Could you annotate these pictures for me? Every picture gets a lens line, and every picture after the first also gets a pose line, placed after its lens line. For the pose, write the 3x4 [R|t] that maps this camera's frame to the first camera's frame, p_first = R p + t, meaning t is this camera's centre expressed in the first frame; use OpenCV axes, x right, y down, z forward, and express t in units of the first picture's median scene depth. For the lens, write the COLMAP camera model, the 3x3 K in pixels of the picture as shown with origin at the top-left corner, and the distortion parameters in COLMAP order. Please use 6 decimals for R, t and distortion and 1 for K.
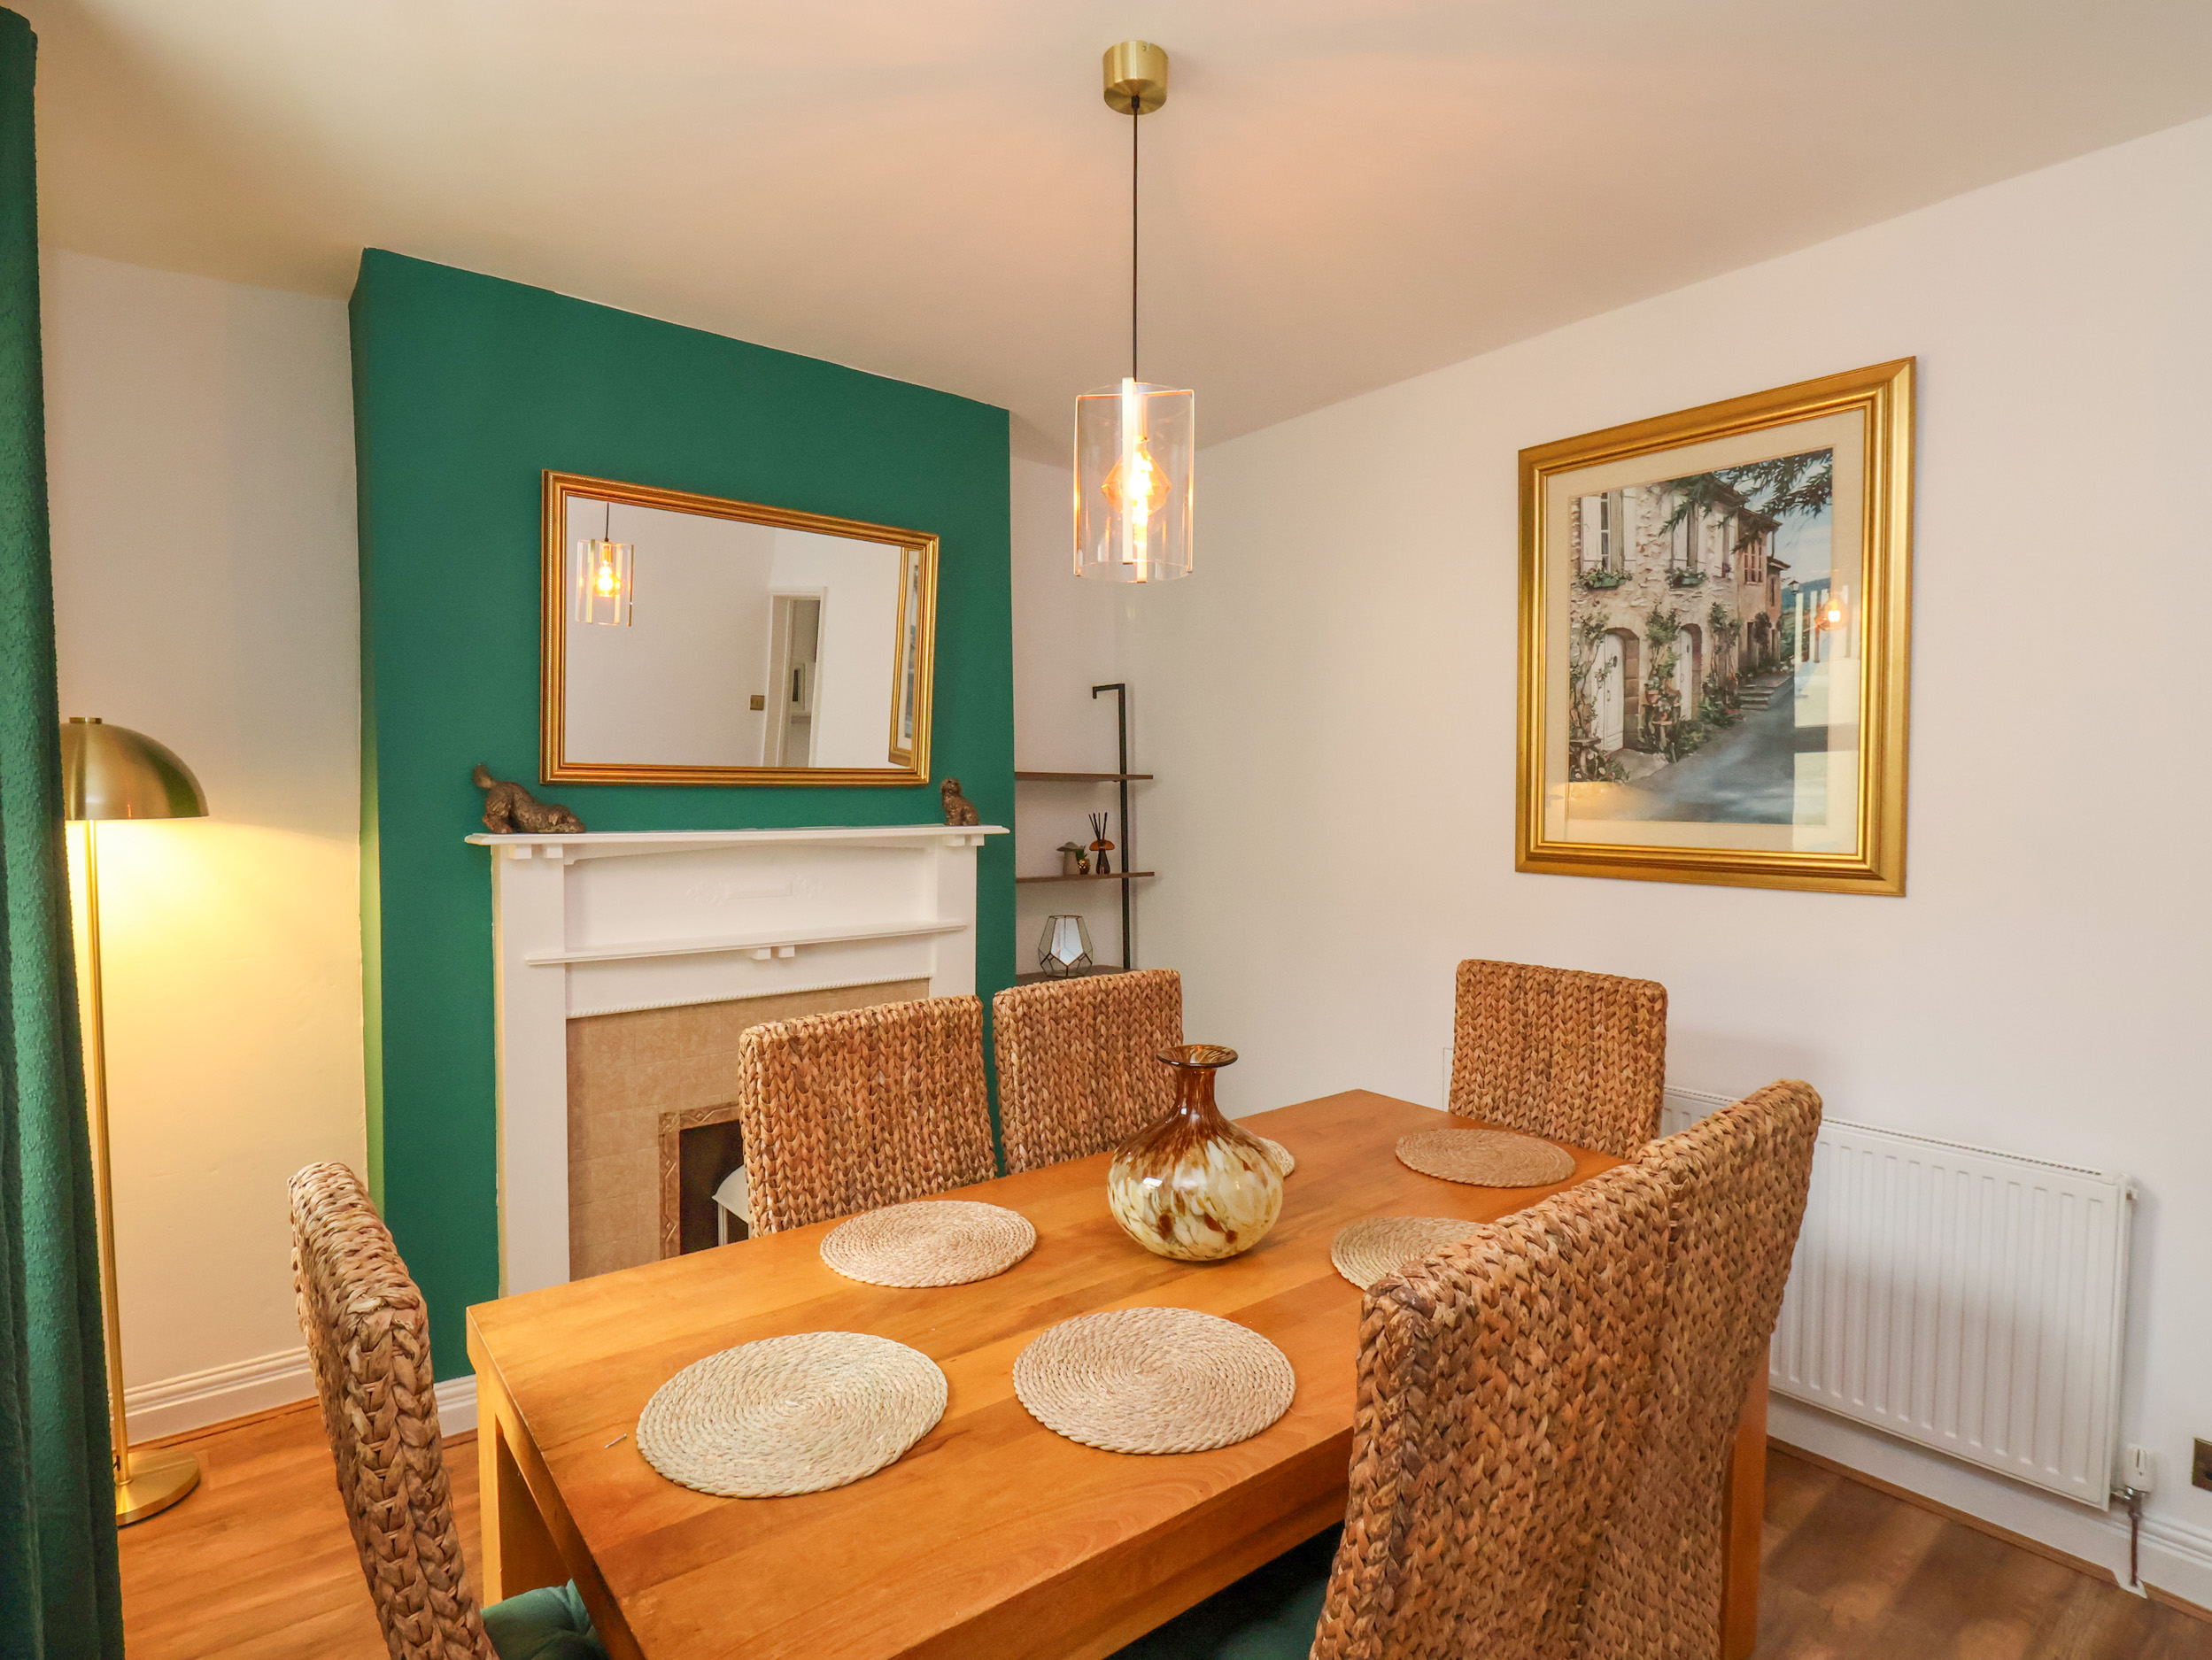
lens RADIAL K [[1175.1, 0, 1123.8], [0, 1175.1, 829.4], [0, 0, 1]] dist [0.001228, -0.014344]
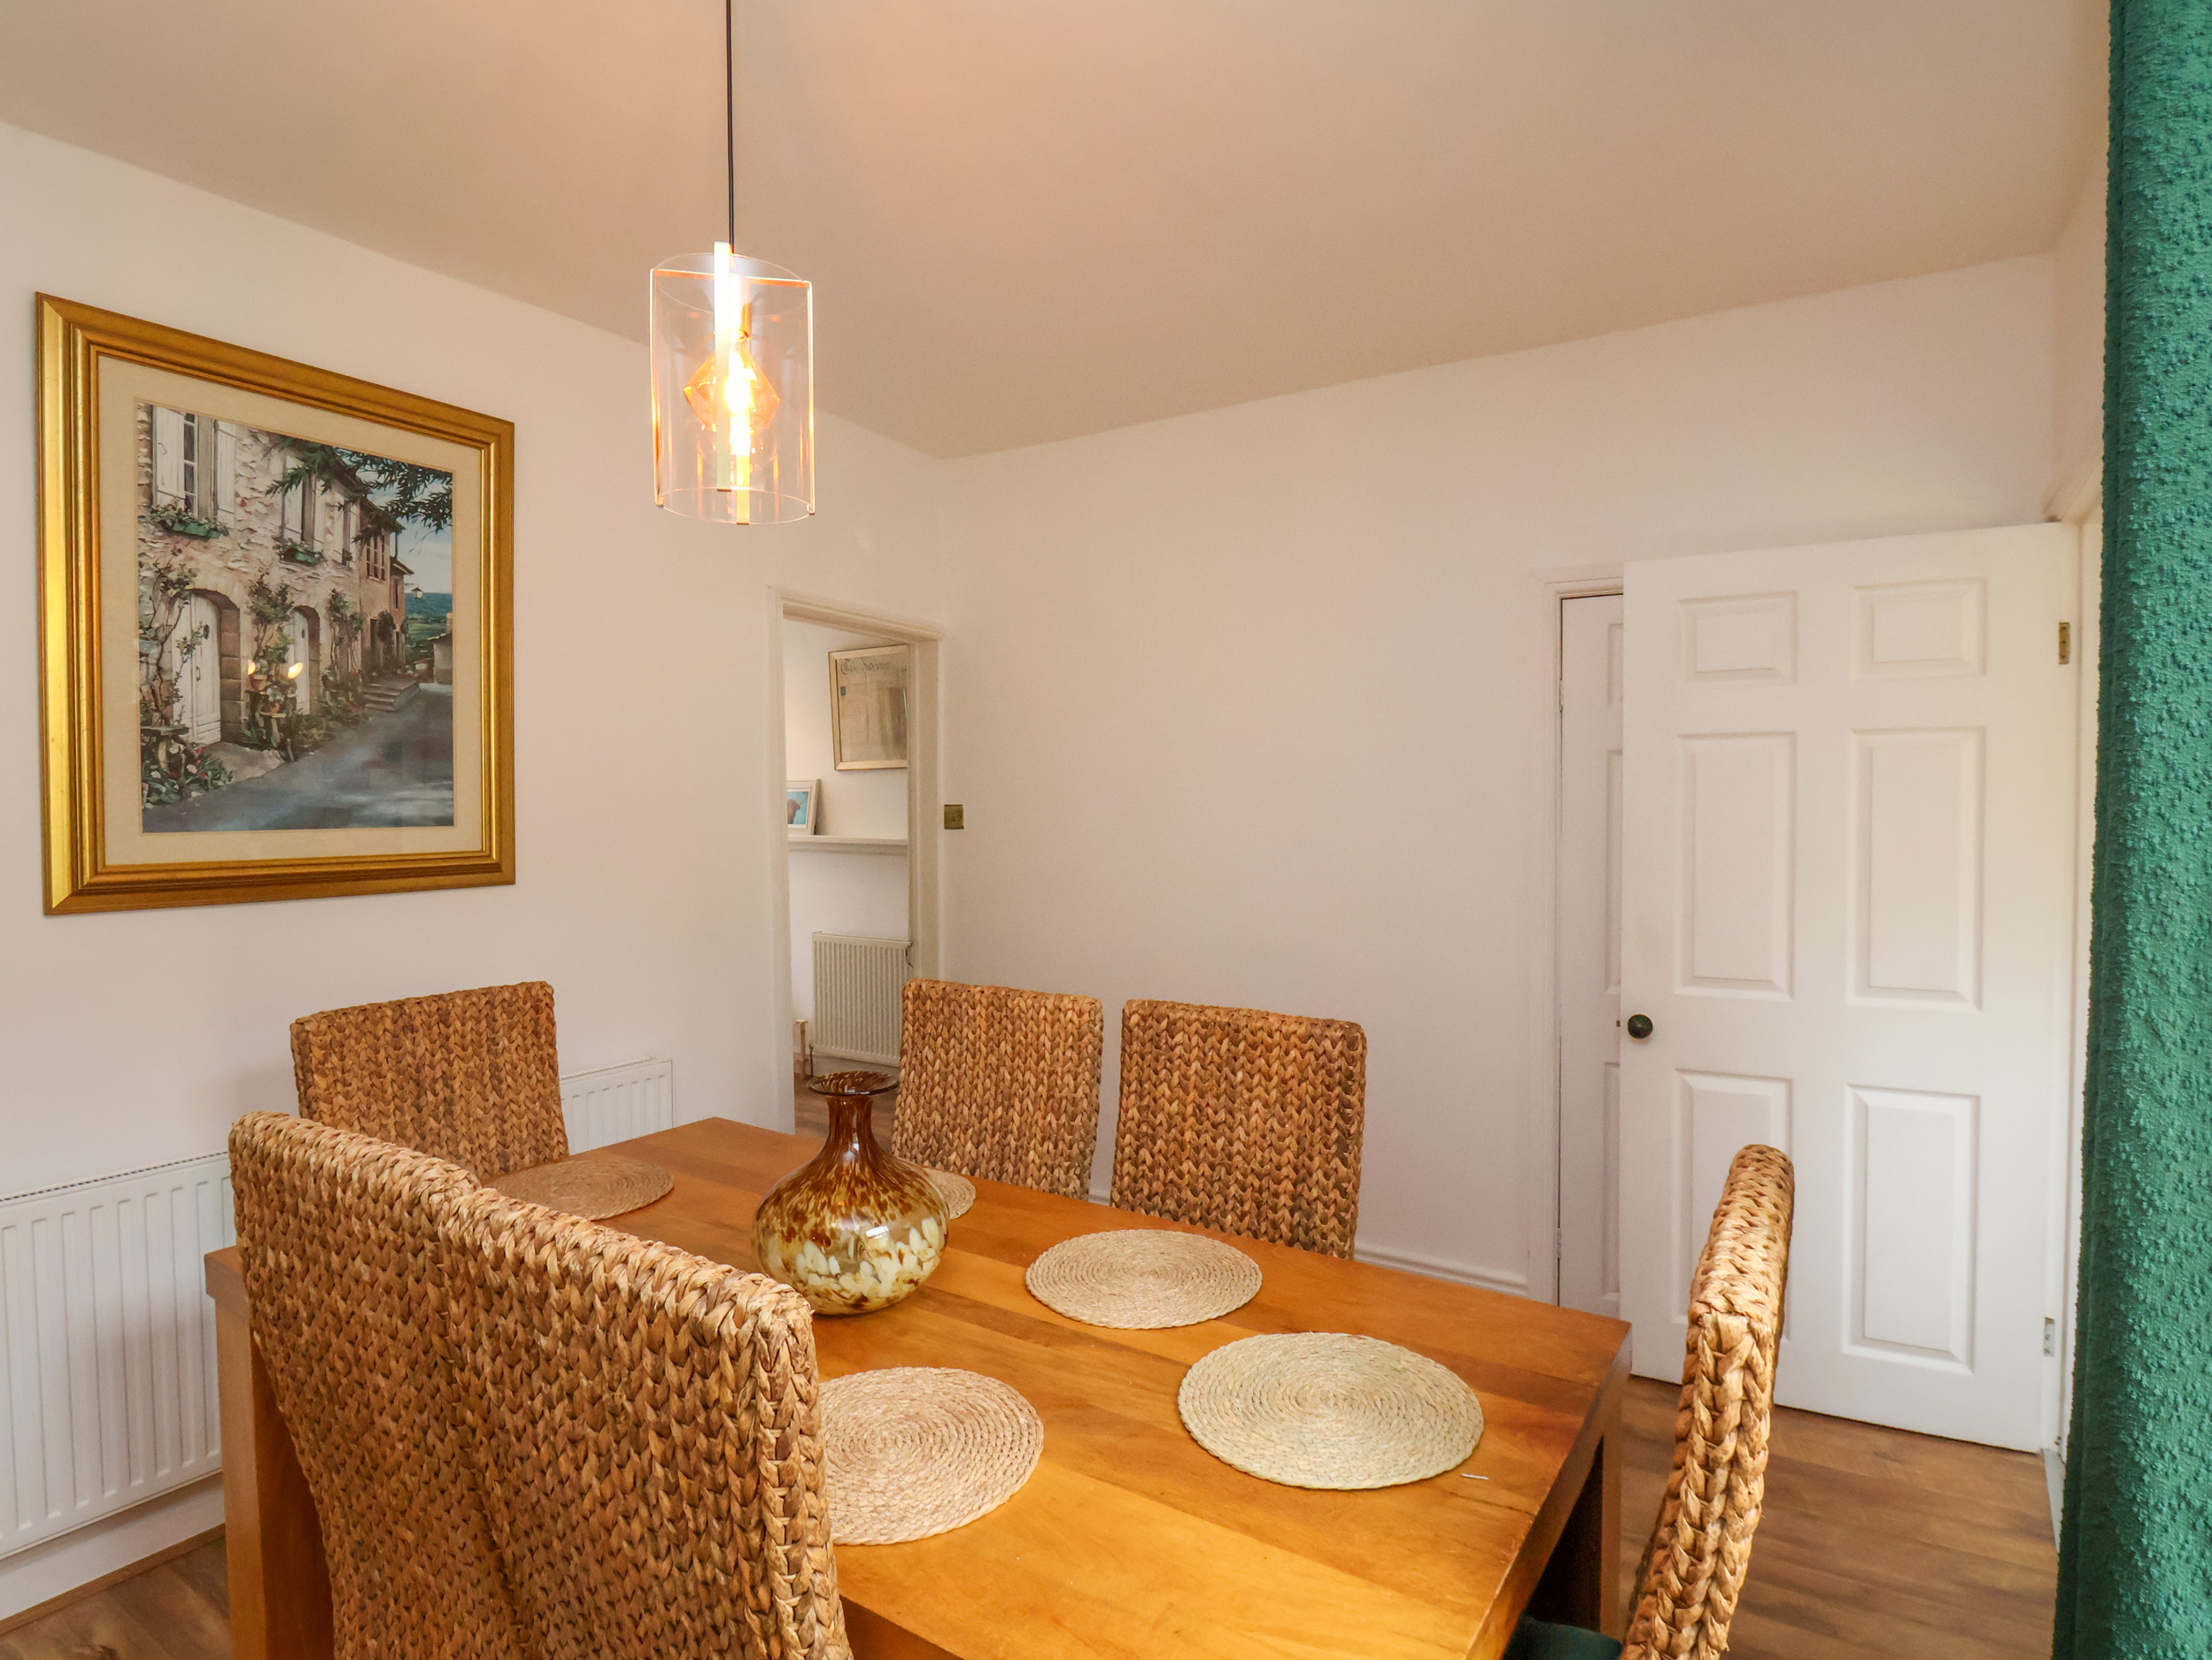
lens RADIAL K [[1201.9, 0, 1101.4], [0, 1201.9, 826.8], [0, 0, 1]] dist [-0.000394, -0.010351]
pose [[-0.312612, -0.024229, 0.949572, -0.568740], [0.036703, 0.998620, 0.037564, -0.020373], [-0.949171, 0.046595, -0.311292, 0.716181]]
